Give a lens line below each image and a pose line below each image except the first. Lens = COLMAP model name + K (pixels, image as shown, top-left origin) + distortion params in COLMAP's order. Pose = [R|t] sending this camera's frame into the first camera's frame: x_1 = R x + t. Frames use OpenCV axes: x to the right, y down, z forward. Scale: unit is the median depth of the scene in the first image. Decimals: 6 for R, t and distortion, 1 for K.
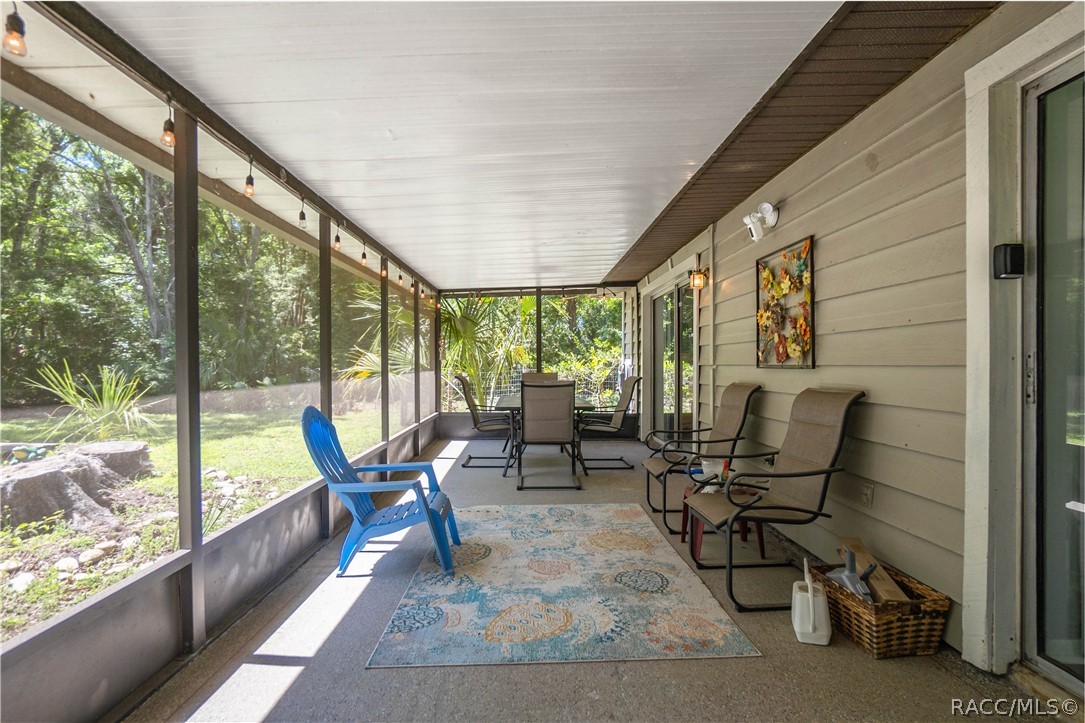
lens RADIAL K [[569.0, 0, 541.2], [0, 569.0, 367.5], [0, 0, 1]] dist [-0.041305, 0.025393]
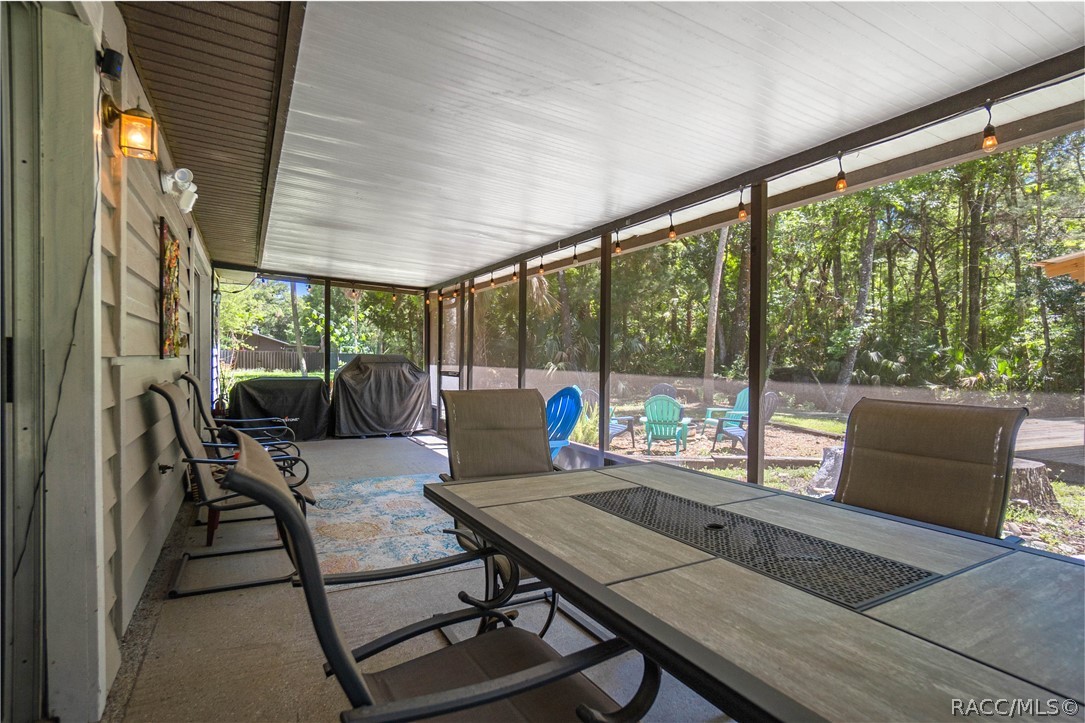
lens RADIAL K [[569.0, 0, 541.2], [0, 569.0, 367.5], [0, 0, 1]] dist [-0.041305, 0.025393]
pose [[-0.896720, 0.005950, -0.442558, 0.336823], [-0.003431, 0.999786, 0.020394, -0.008254], [0.442585, 0.019806, -0.896508, 2.510573]]
